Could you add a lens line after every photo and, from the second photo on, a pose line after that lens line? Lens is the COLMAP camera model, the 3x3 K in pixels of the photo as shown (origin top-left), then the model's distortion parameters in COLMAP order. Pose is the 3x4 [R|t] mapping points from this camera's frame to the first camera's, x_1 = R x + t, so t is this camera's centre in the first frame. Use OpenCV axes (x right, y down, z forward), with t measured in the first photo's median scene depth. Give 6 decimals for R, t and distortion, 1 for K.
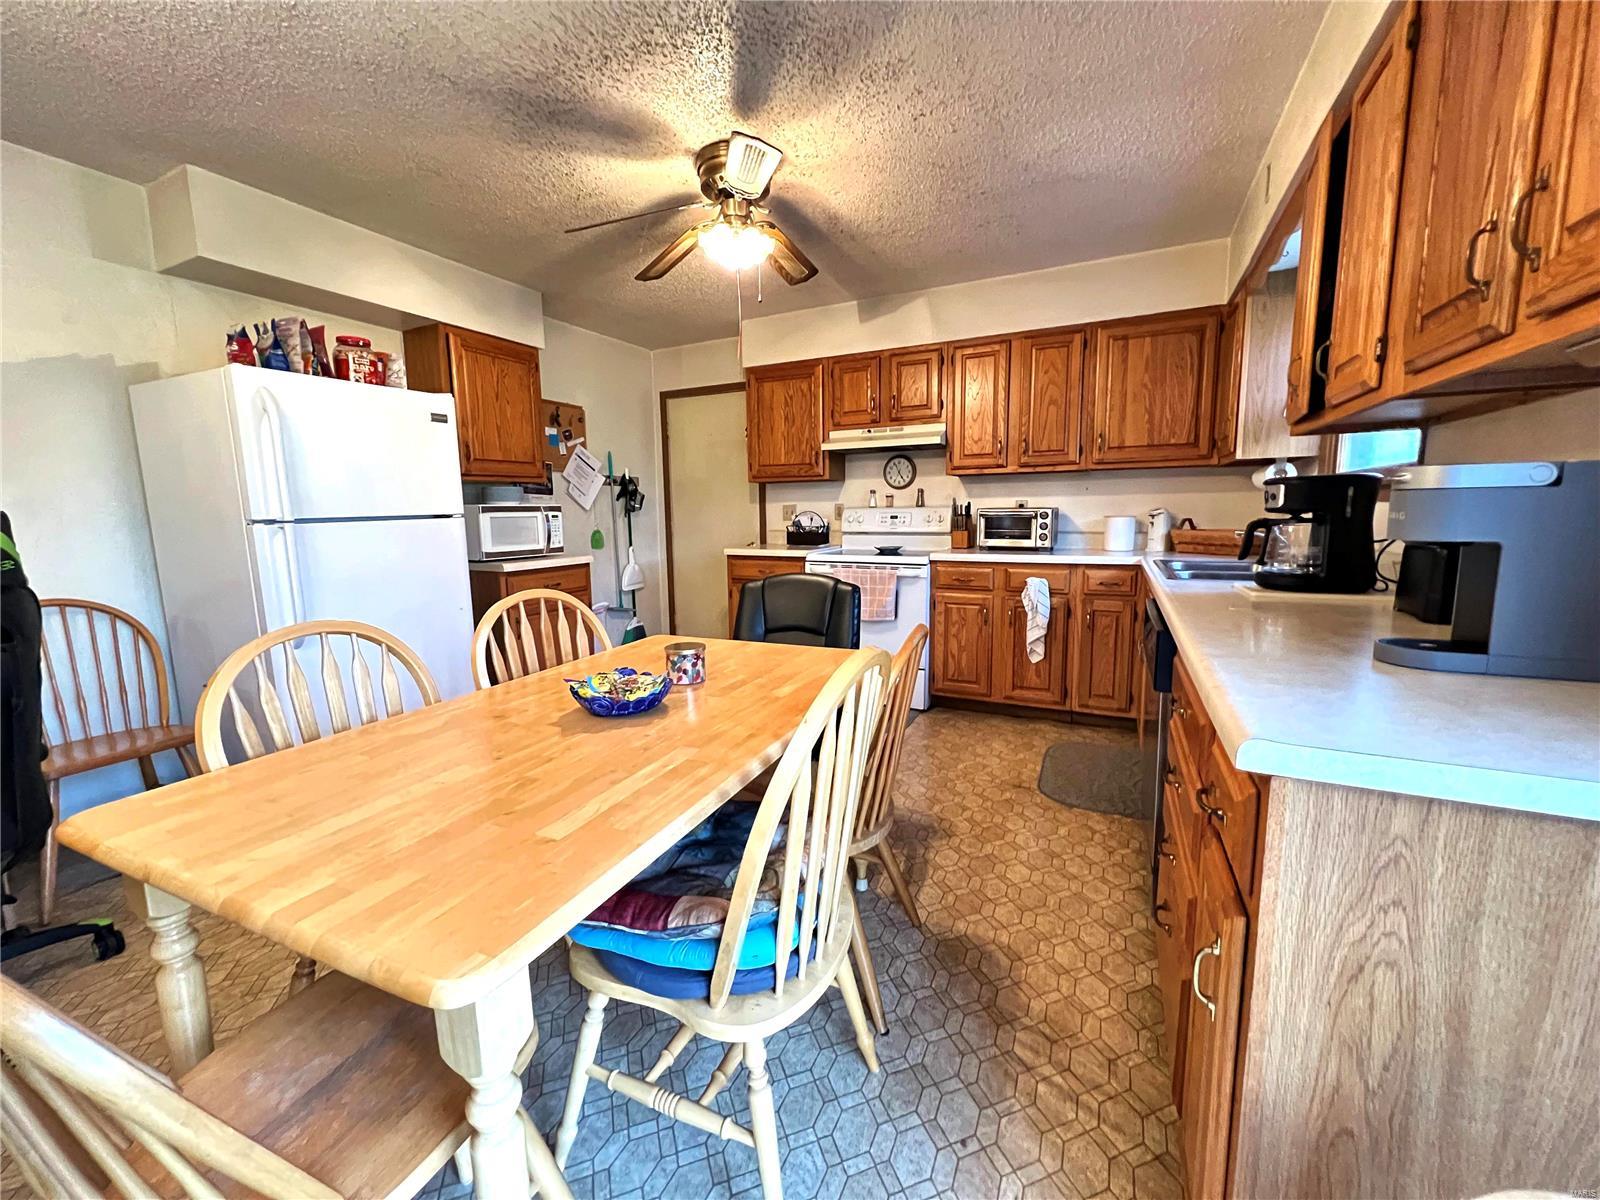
lens RADIAL K [[635.7, 0, 794.0], [0, 635.7, 591.4], [0, 0, 1]] dist [0.003947, -0.000607]
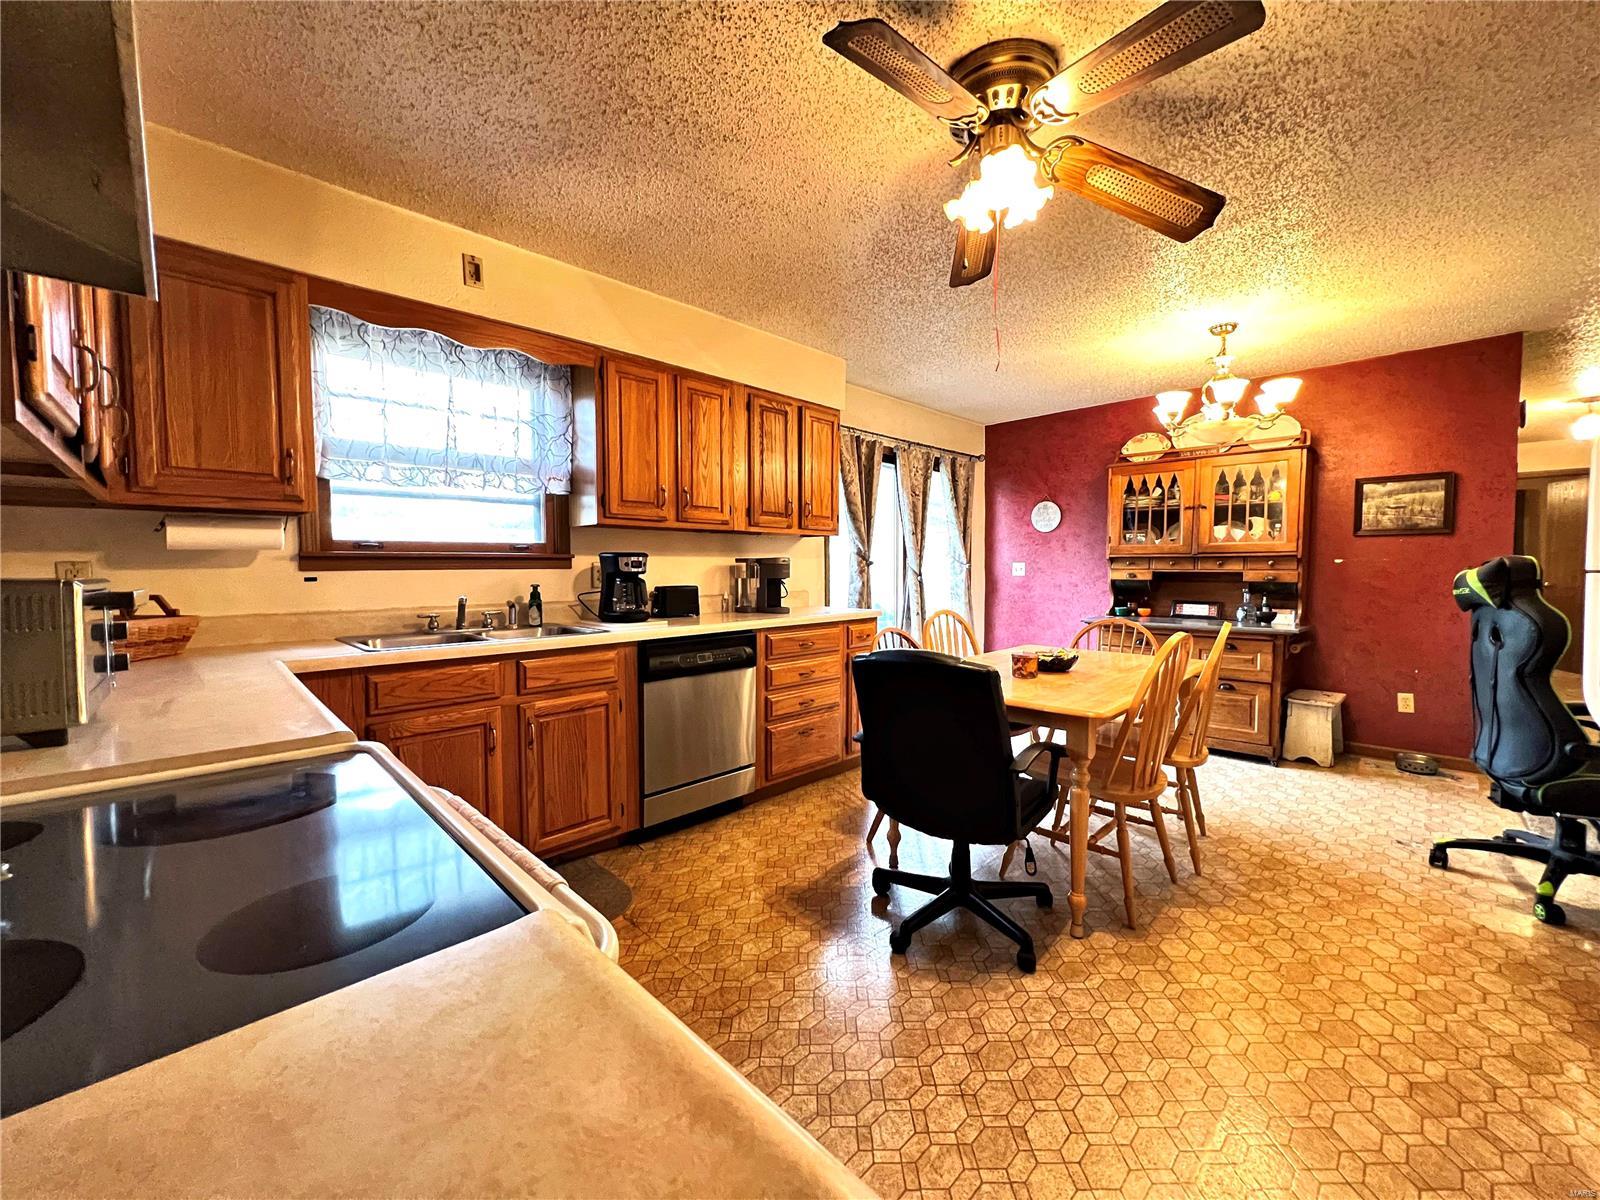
lens RADIAL K [[635.7, 0, 804.0], [0, 635.7, 594.5], [0, 0, 1]] dist [0.003947, -0.000607]
pose [[-0.947163, -0.002008, 0.320746, -0.073865], [0.055372, 0.983944, 0.169672, -0.162972], [-0.315937, 0.178467, -0.931844, 1.204226]]
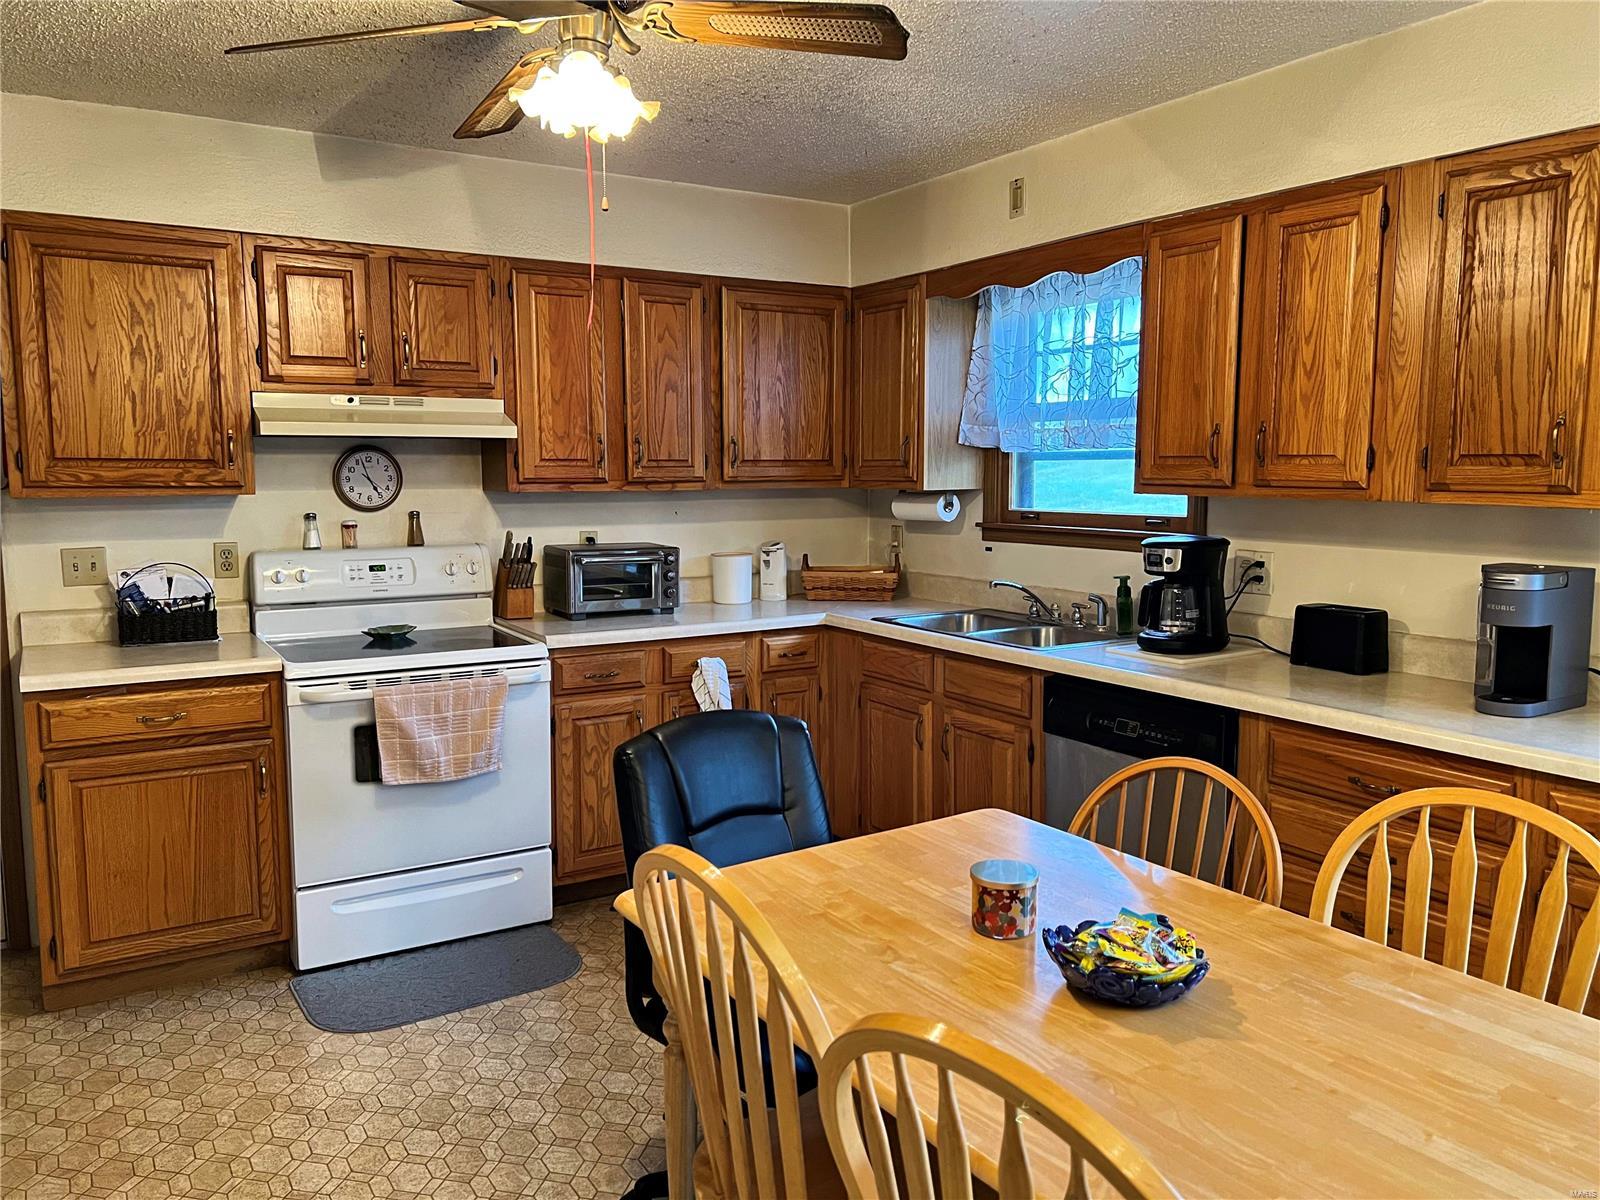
lens RADIAL K [[1199.1, 0, 799.9], [0, 1199.1, 599.7], [0, 0, 1]] dist [0.074106, -0.001325]
pose [[0.517434, -0.085366, 0.851454, -0.573405], [0.104049, 0.993905, 0.036416, -0.108256], [-0.849374, 0.069750, 0.523163, 0.251605]]
